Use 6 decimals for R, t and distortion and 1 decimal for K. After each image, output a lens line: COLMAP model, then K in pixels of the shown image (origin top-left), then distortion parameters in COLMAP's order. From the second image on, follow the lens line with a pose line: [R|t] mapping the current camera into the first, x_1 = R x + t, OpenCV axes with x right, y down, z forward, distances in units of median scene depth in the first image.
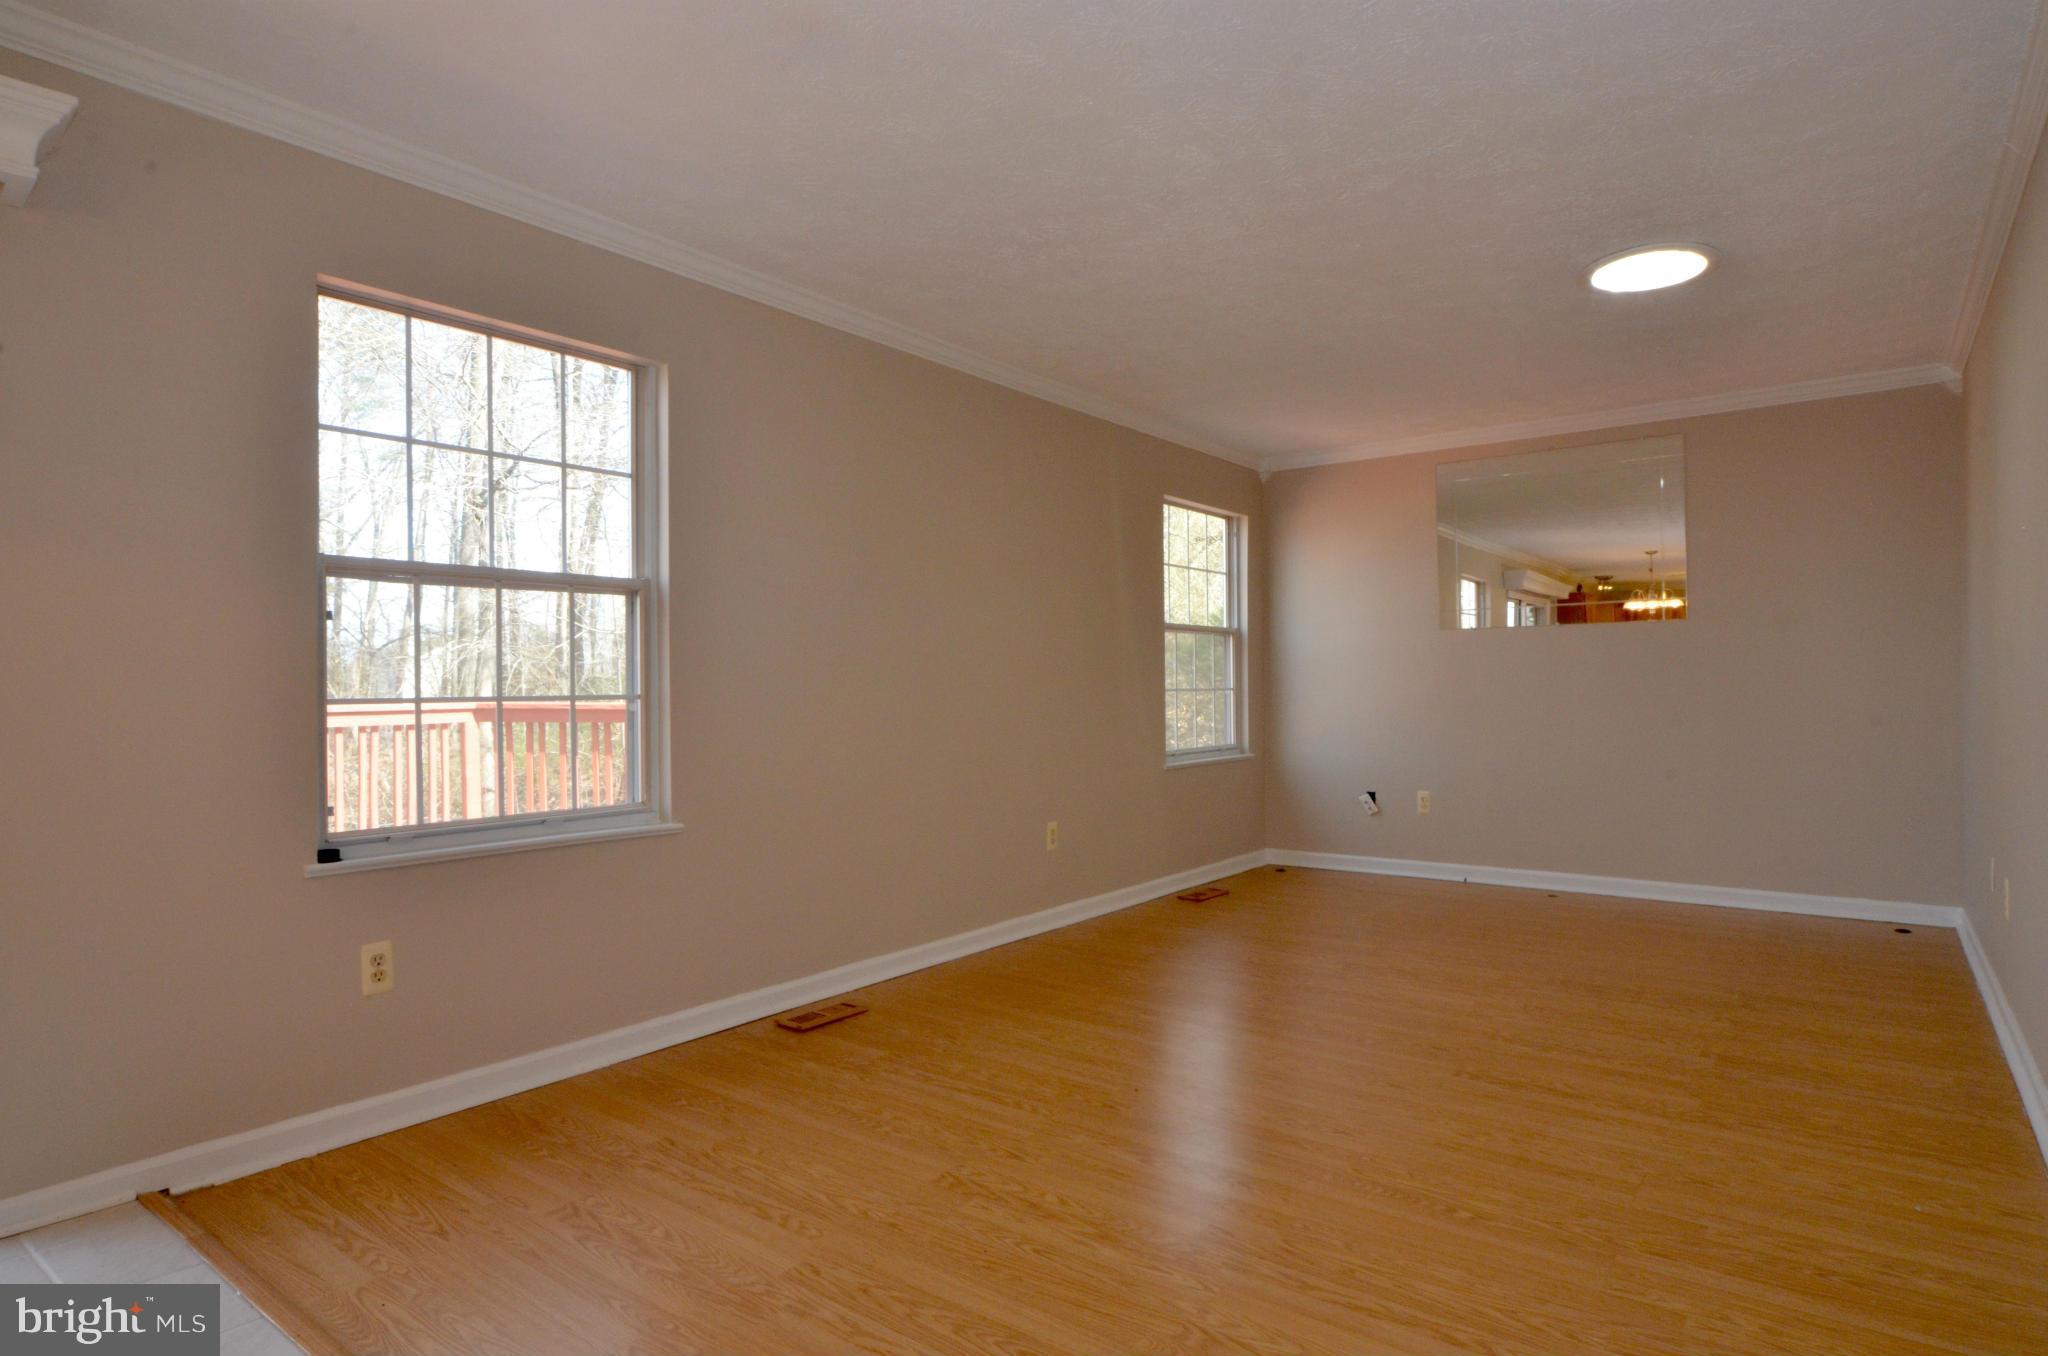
lens RADIAL K [[1083.9, 0, 1033.9], [0, 1083.9, 672.1], [0, 0, 1]] dist [-0.017337, -0.001000]
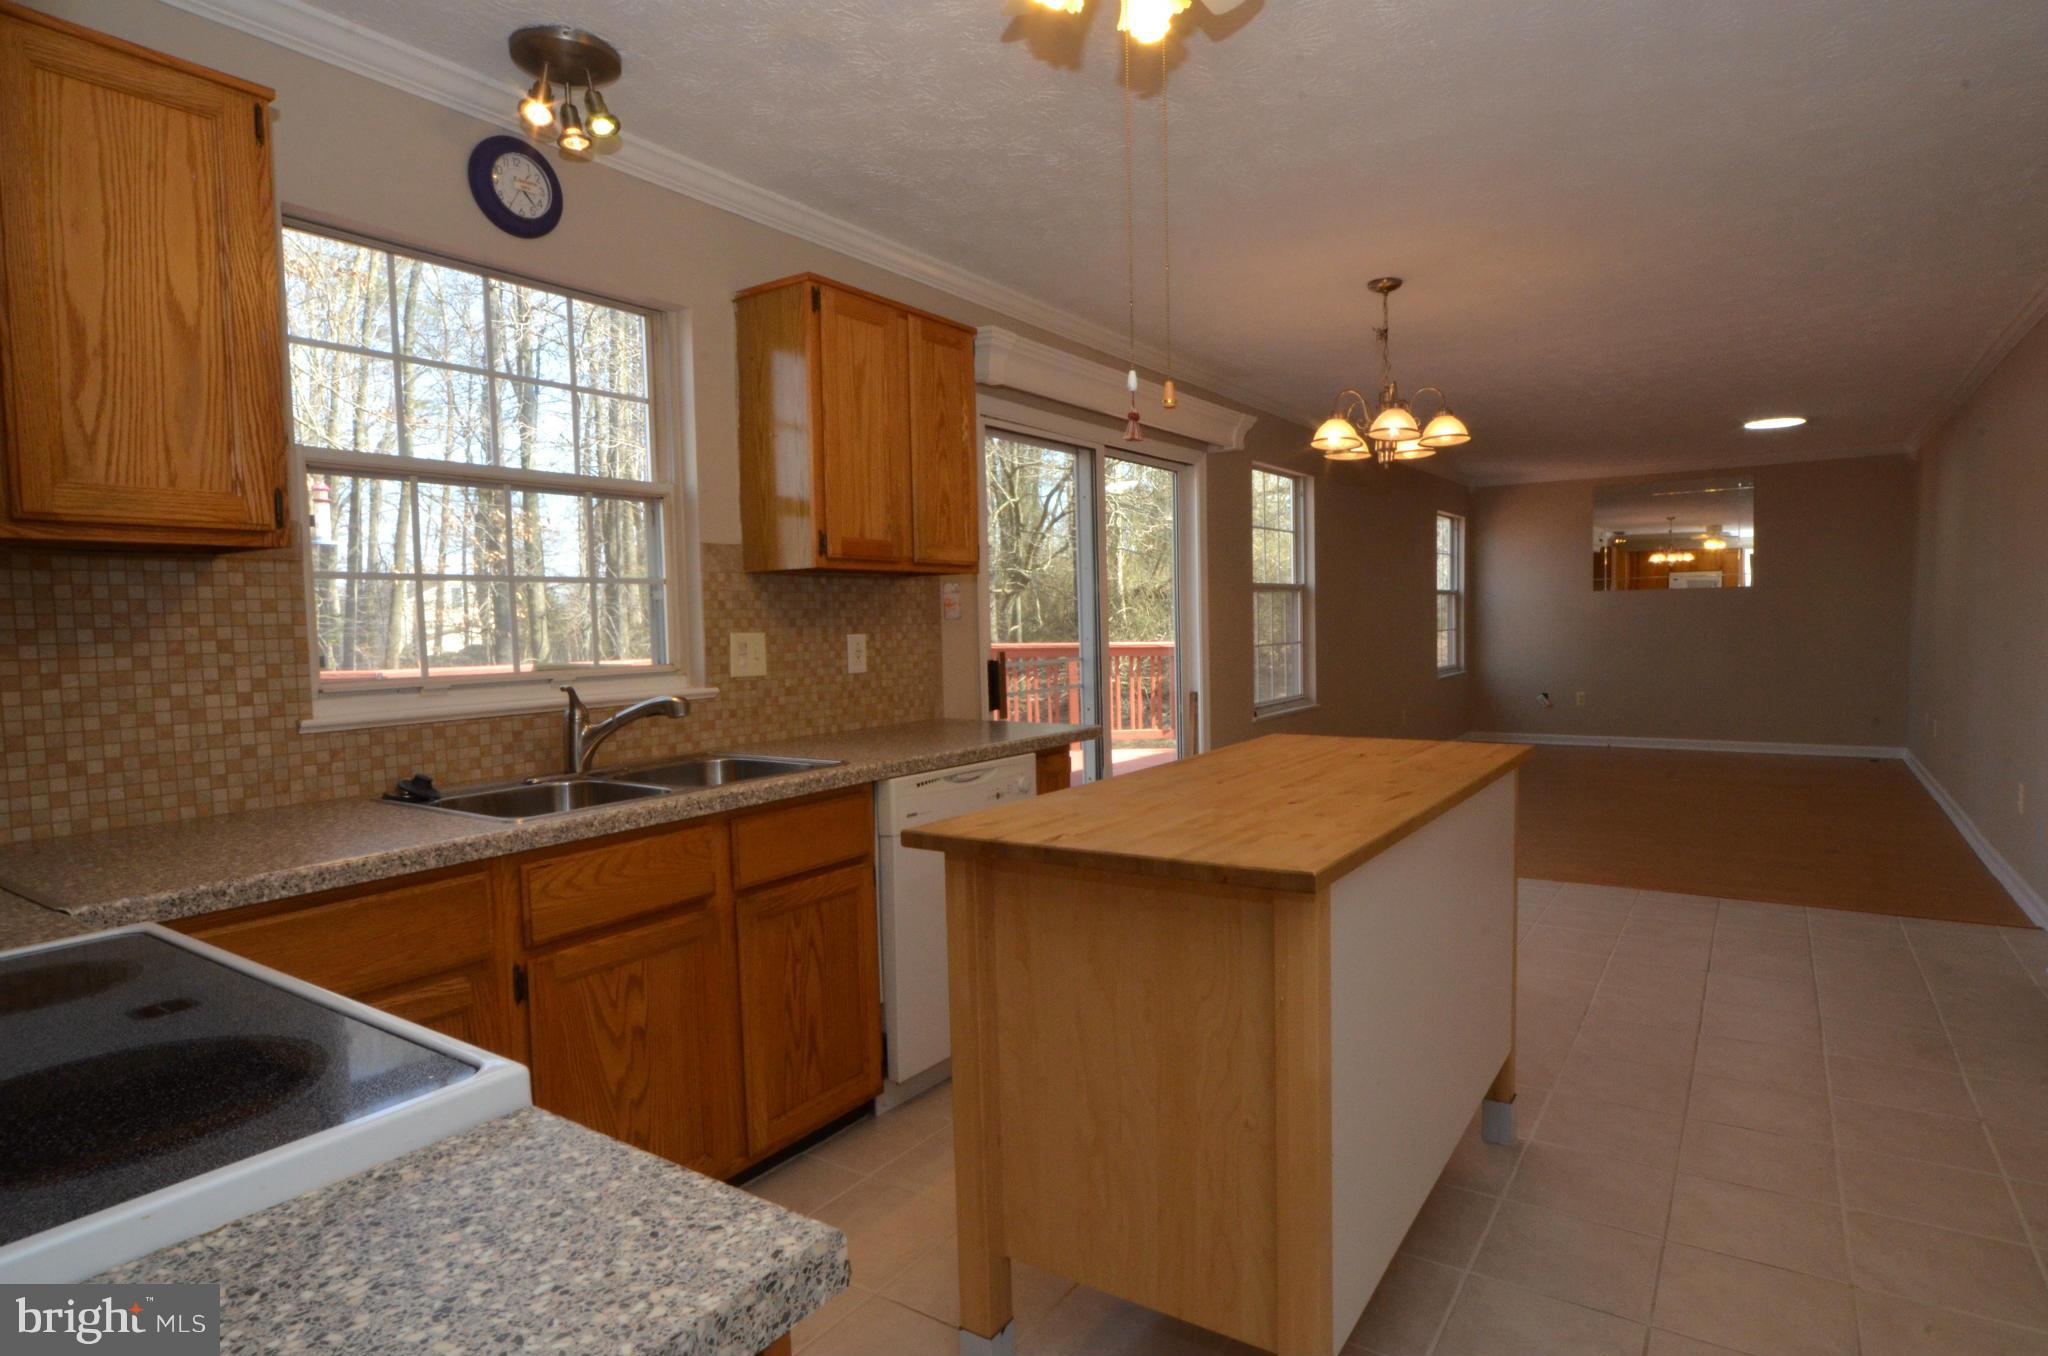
lens RADIAL K [[1083.9, 0, 1038.1], [0, 1083.9, 682.7], [0, 0, 1]] dist [-0.017337, -0.001000]
pose [[0.998437, -0.015674, 0.053642, -0.543651], [0.011690, 0.997205, 0.073800, -0.032237], [-0.054648, -0.073057, 0.995829, -0.564459]]
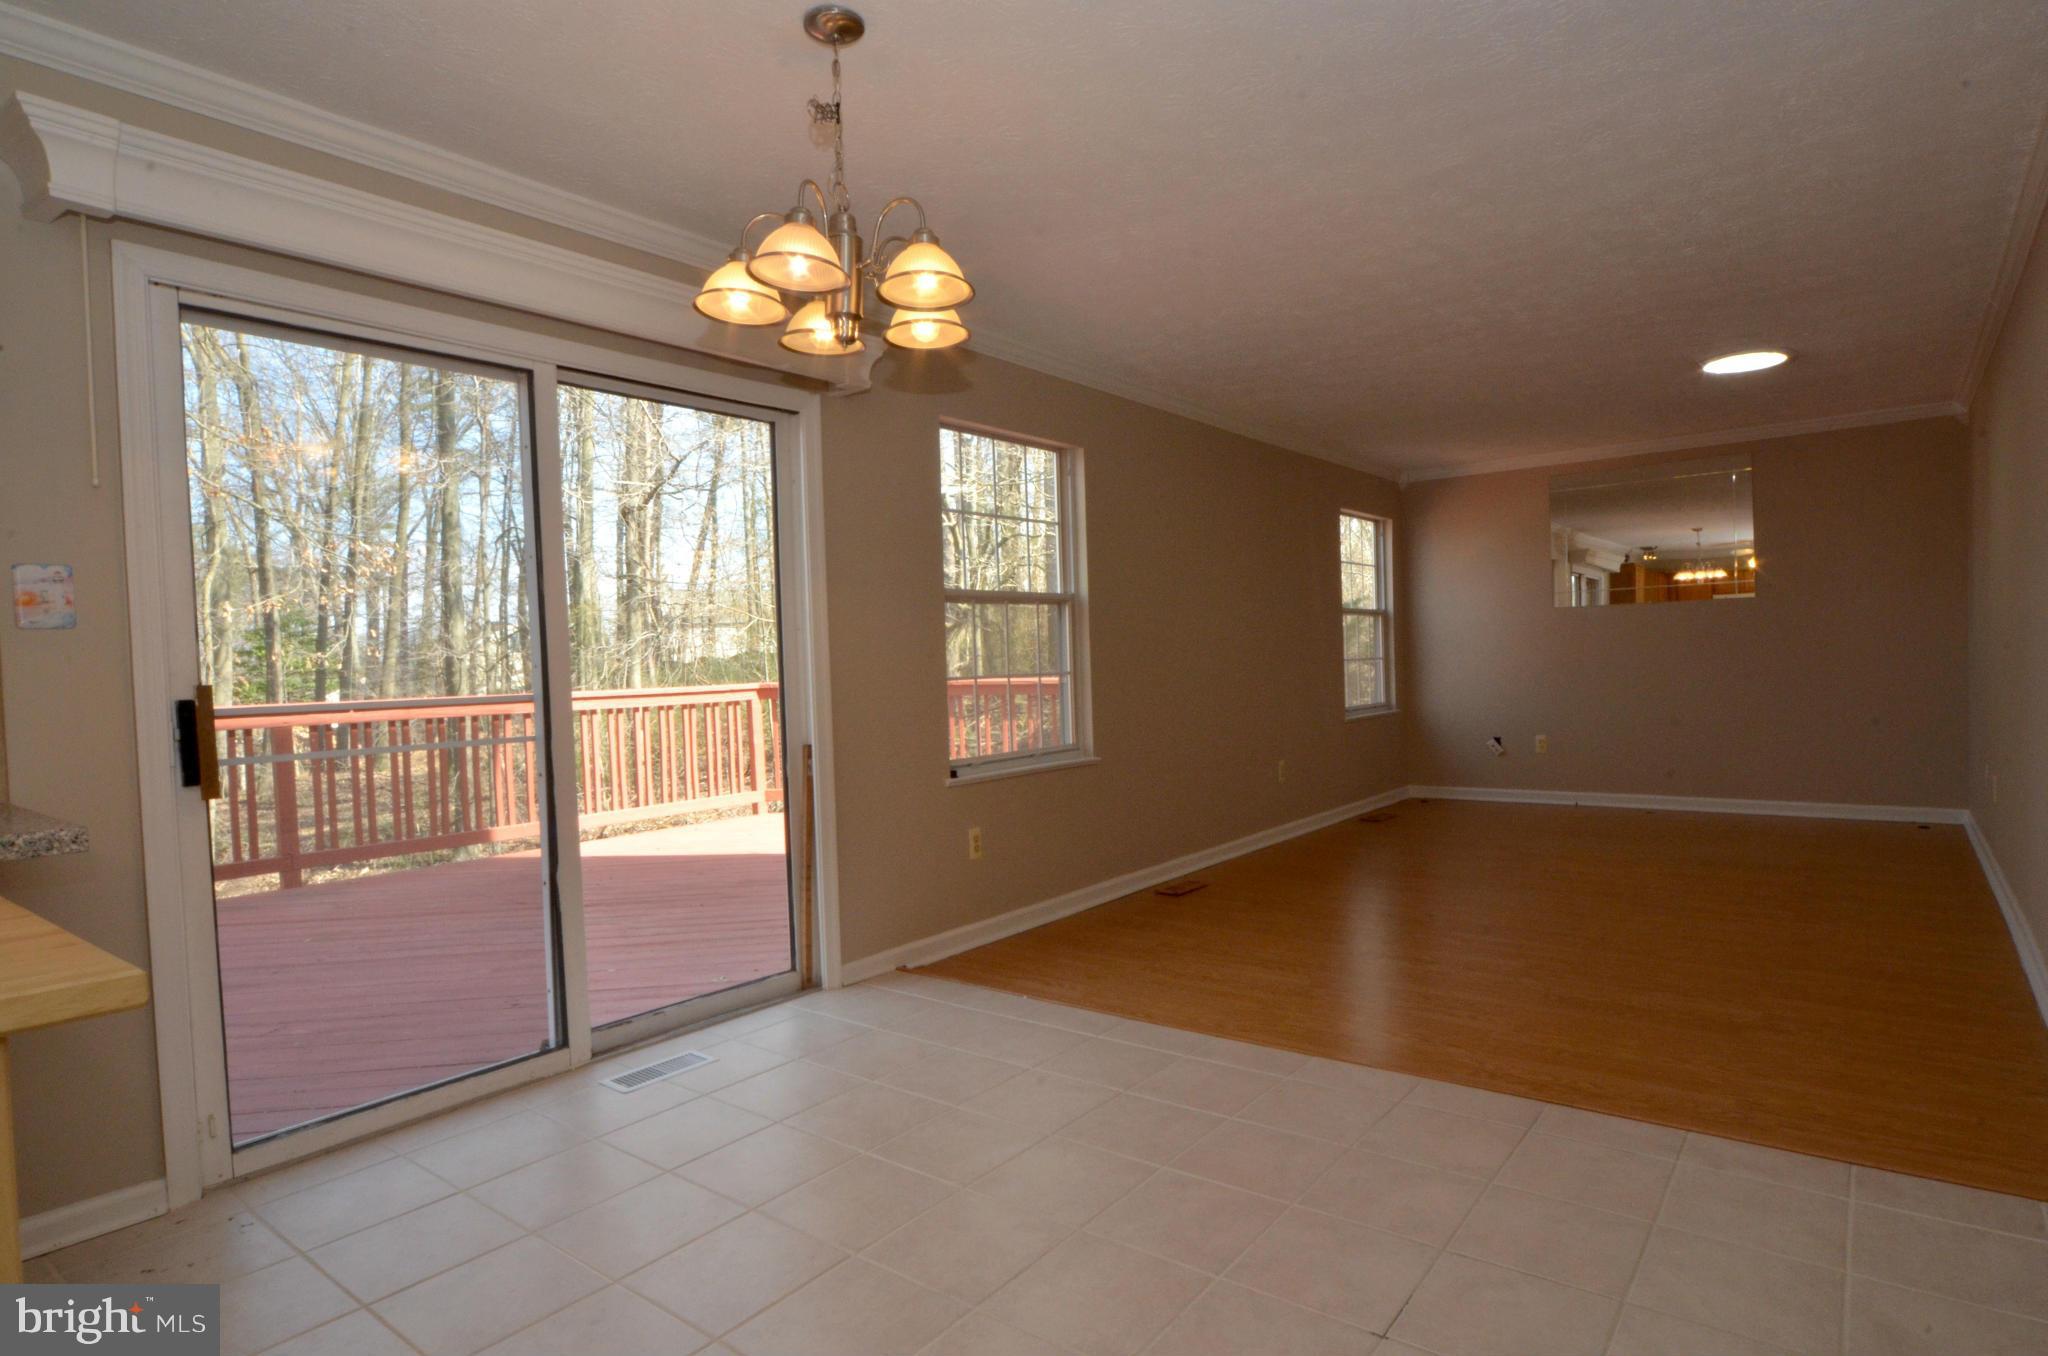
lens RADIAL K [[1083.9, 0, 1025.7], [0, 1083.9, 681.2], [0, 0, 1]] dist [-0.017337, -0.001000]
pose [[0.999582, -0.022852, -0.017707, -0.225399], [0.023412, 0.999211, 0.032068, -0.008558], [0.016960, -0.032469, 0.999329, -0.279592]]
